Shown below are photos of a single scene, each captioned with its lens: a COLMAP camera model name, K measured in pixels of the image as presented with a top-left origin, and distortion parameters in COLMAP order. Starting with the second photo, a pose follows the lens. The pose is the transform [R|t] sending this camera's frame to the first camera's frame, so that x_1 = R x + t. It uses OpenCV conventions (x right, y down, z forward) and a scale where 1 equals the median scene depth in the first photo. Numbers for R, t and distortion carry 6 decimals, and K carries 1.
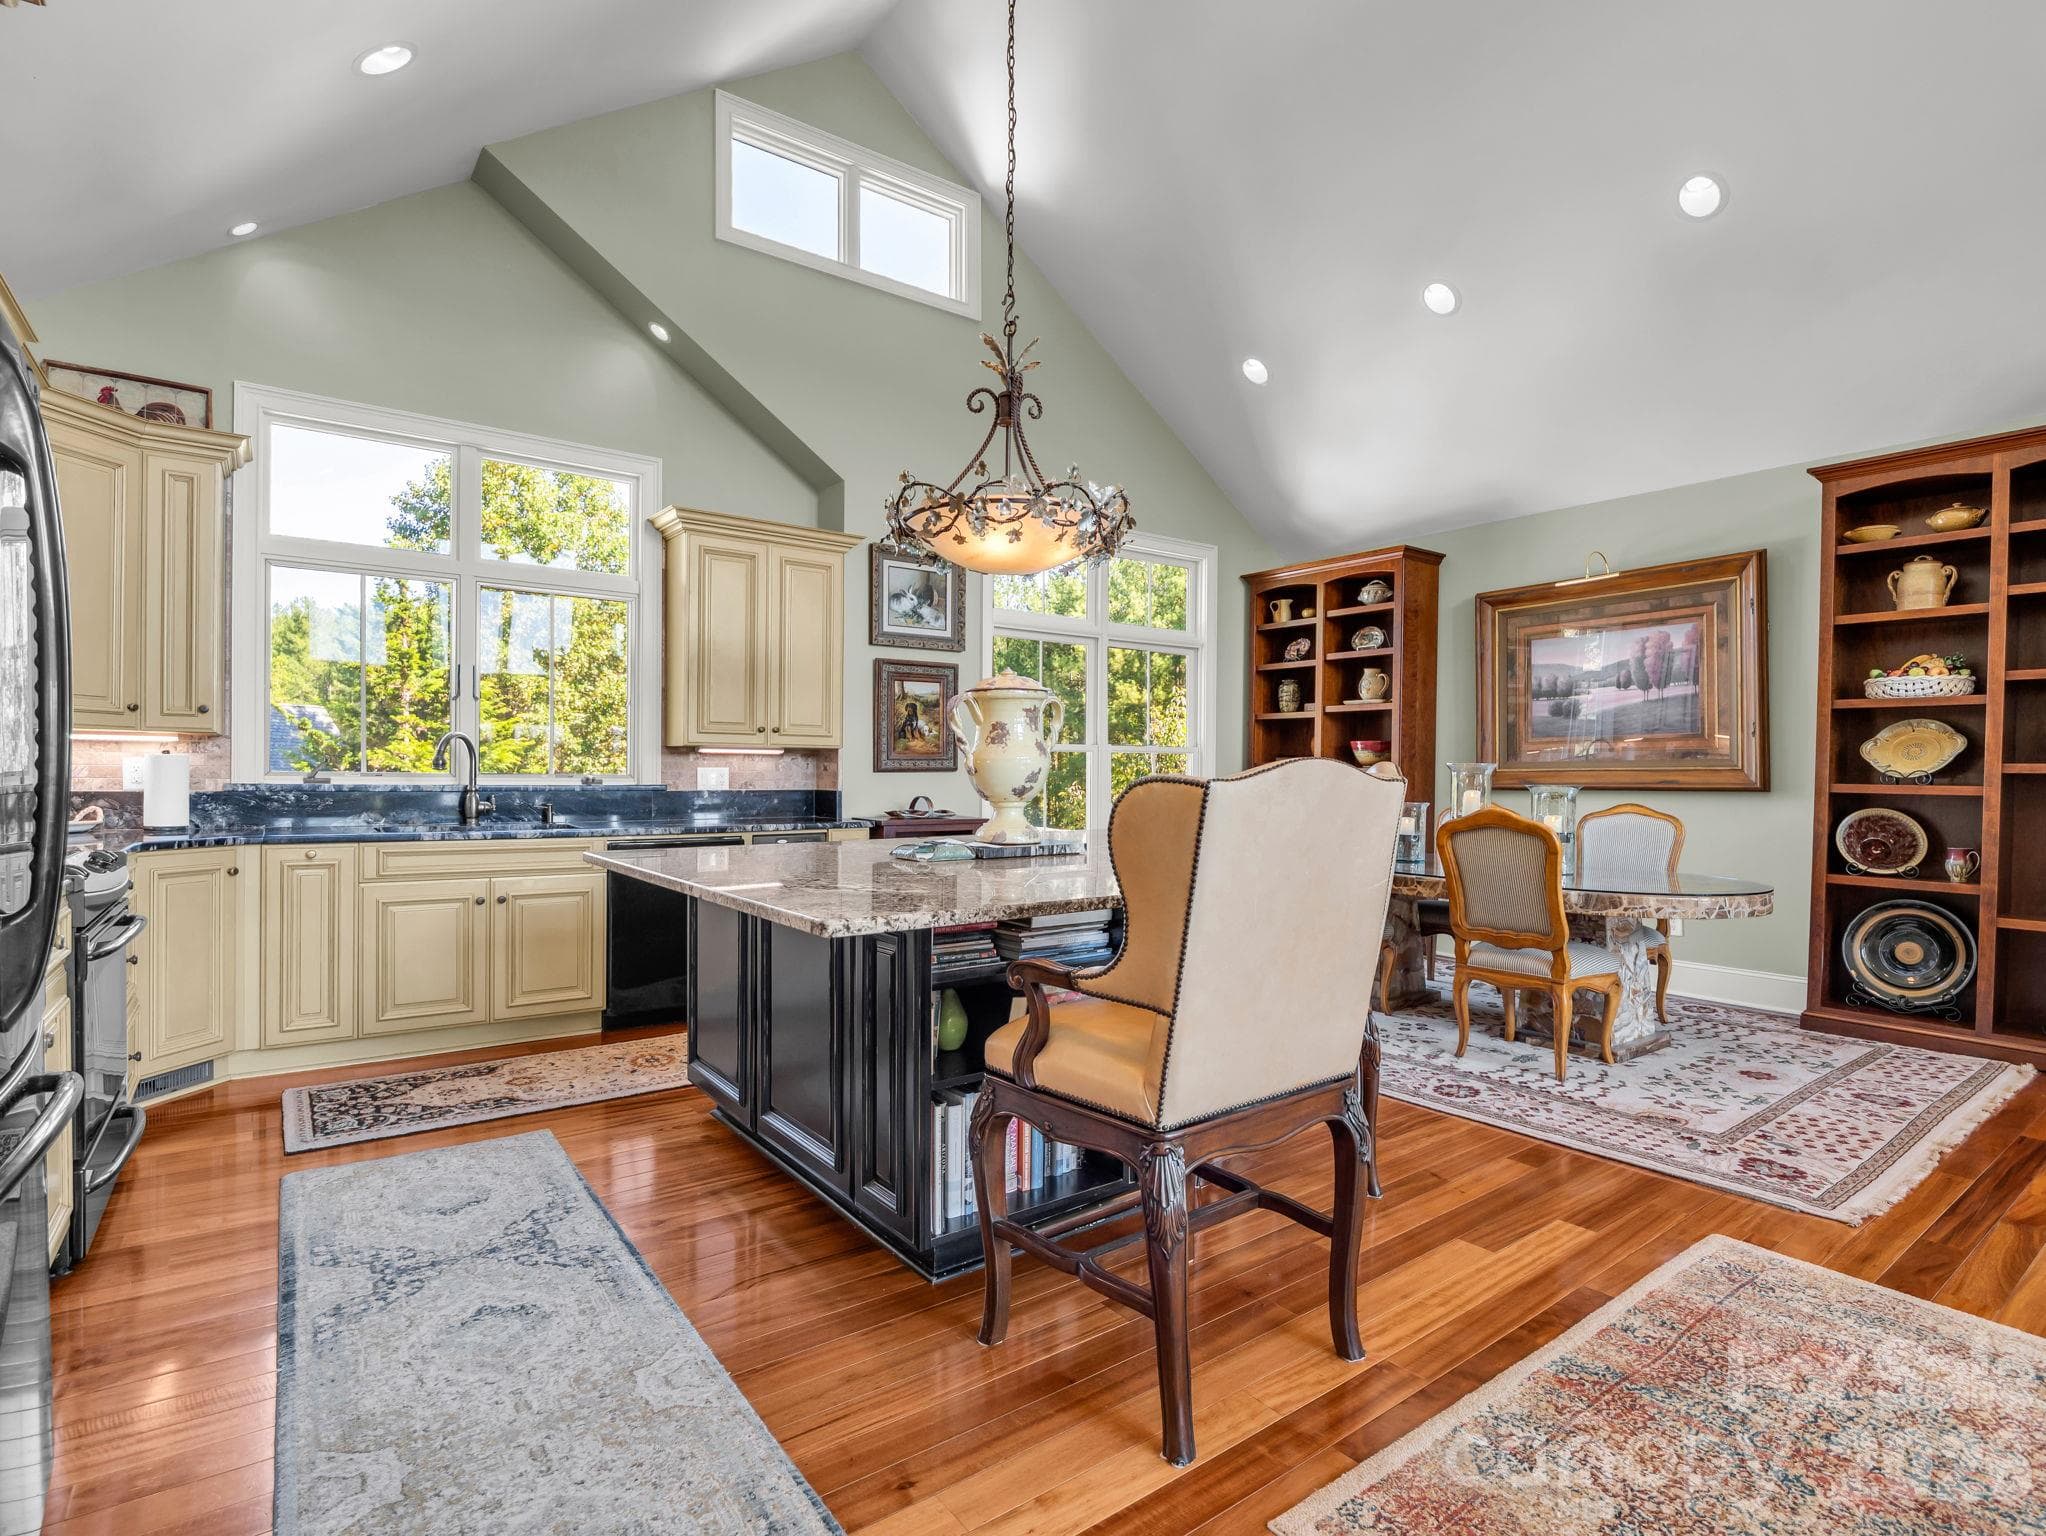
lens RADIAL K [[1000.7, 0, 1023.0], [0, 1000.7, 768.0], [0, 0, 1]] dist [-0.010930, -0.000135]
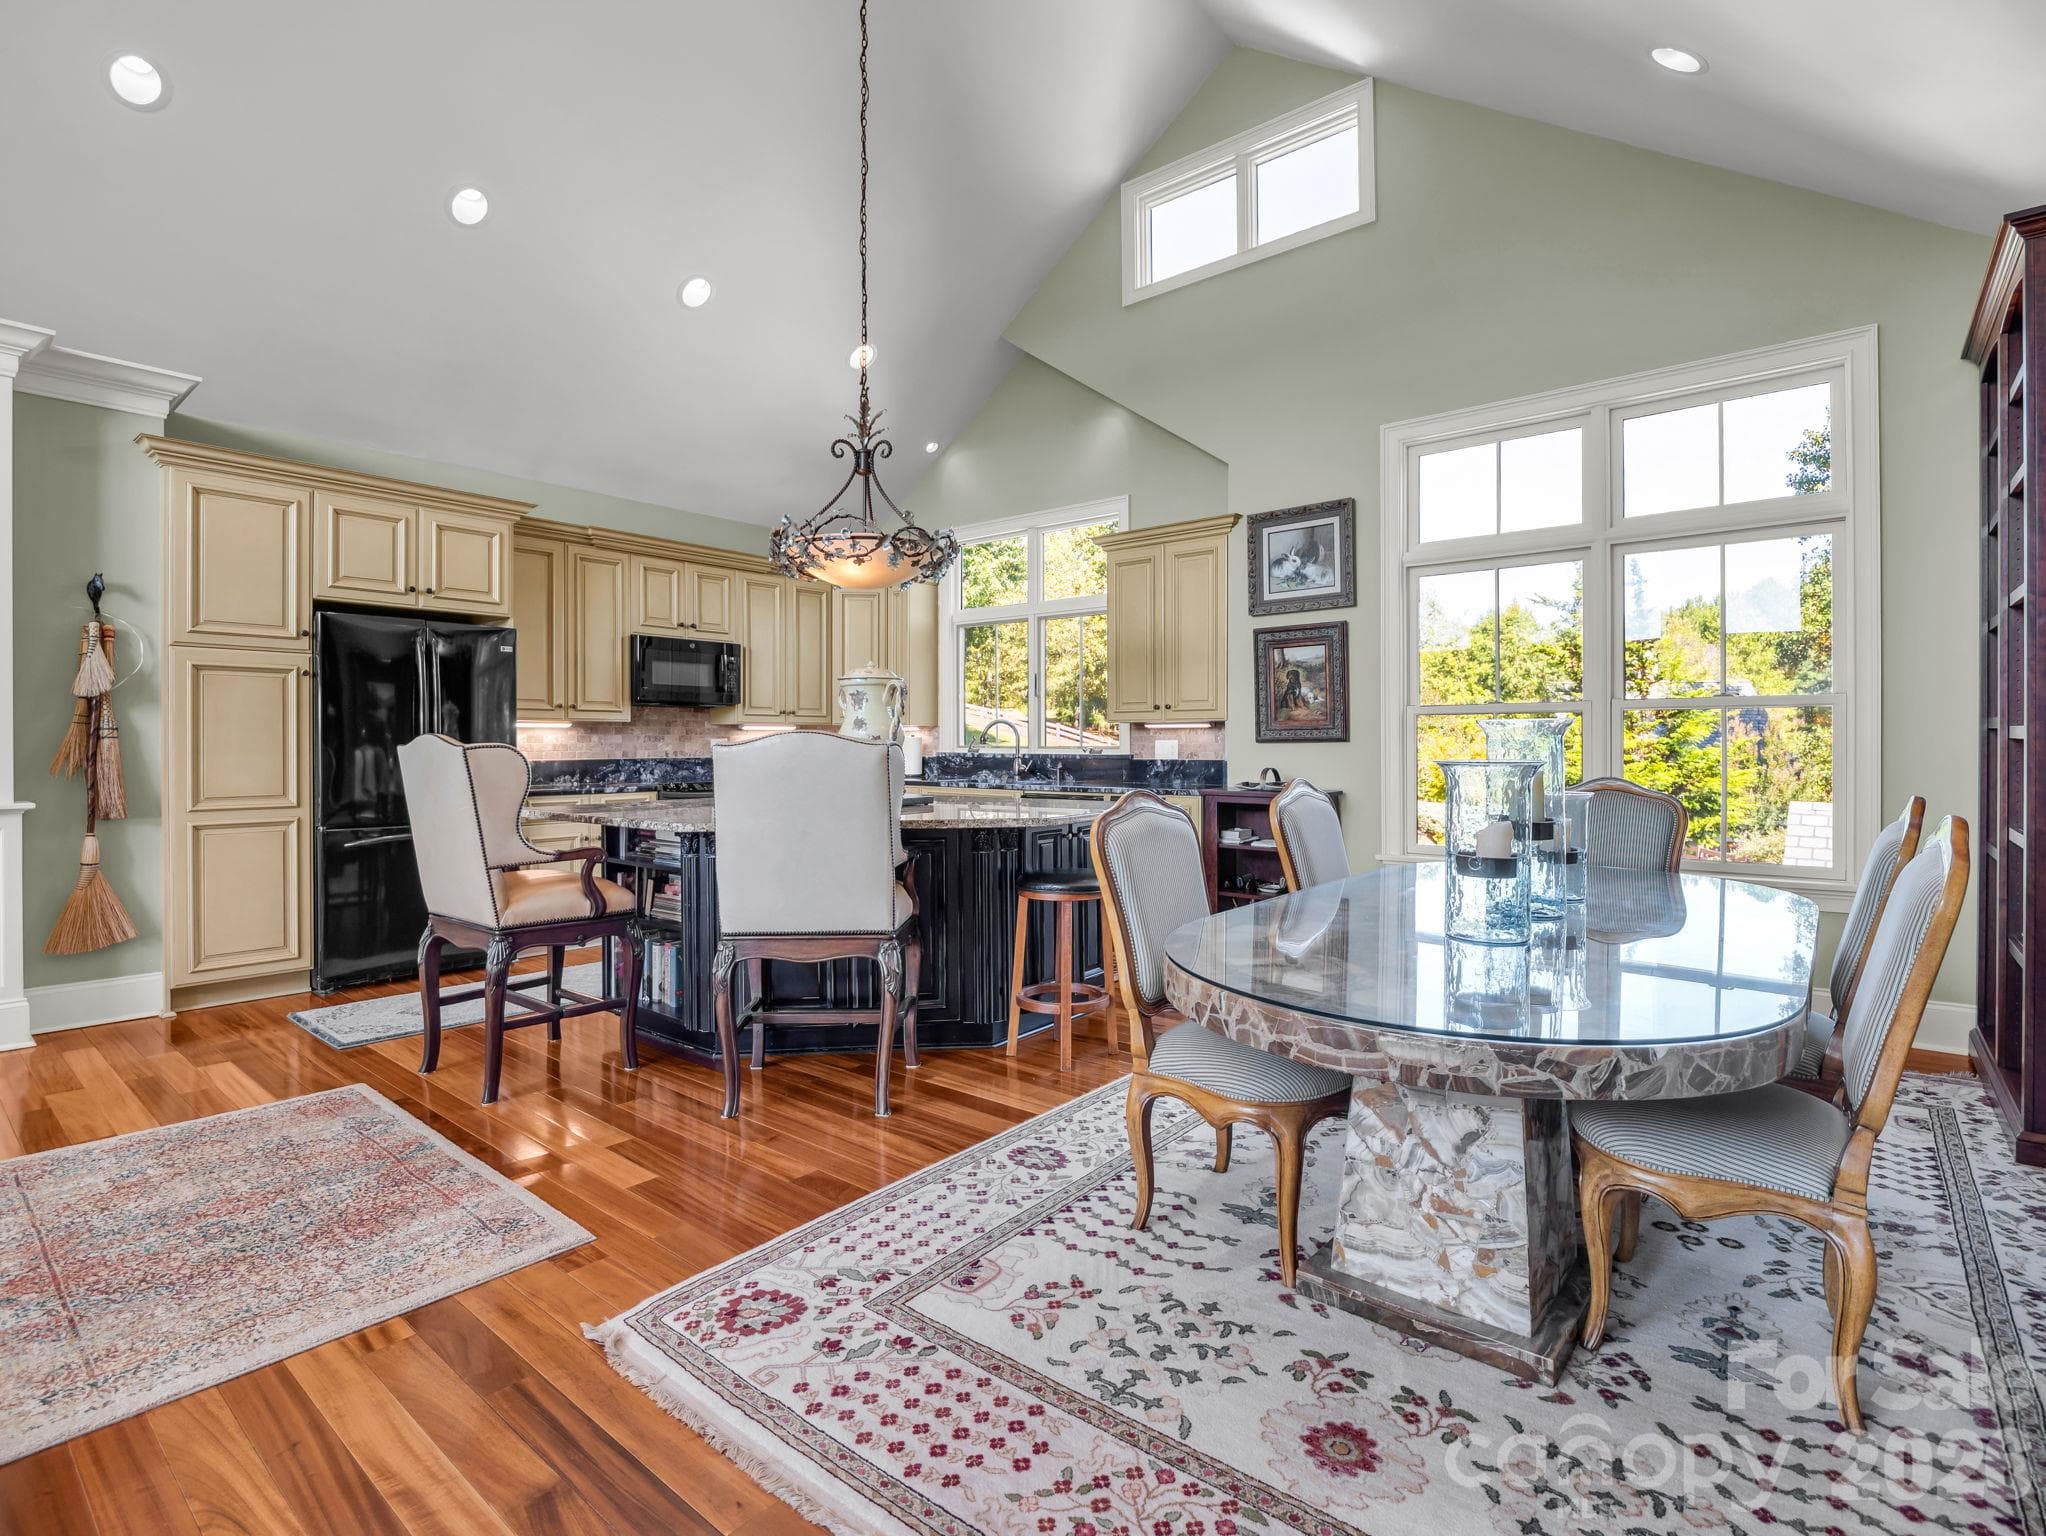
lens RADIAL K [[1001.8, 0, 1020.7], [0, 1001.8, 740.0], [0, 0, 1]] dist [-0.015901, 0.000189]
pose [[0.238066, -0.011446, -0.971182, 1.031788], [0.010203, 0.999905, -0.009283, 0.011152], [0.971195, -0.007699, 0.238160, 0.710259]]
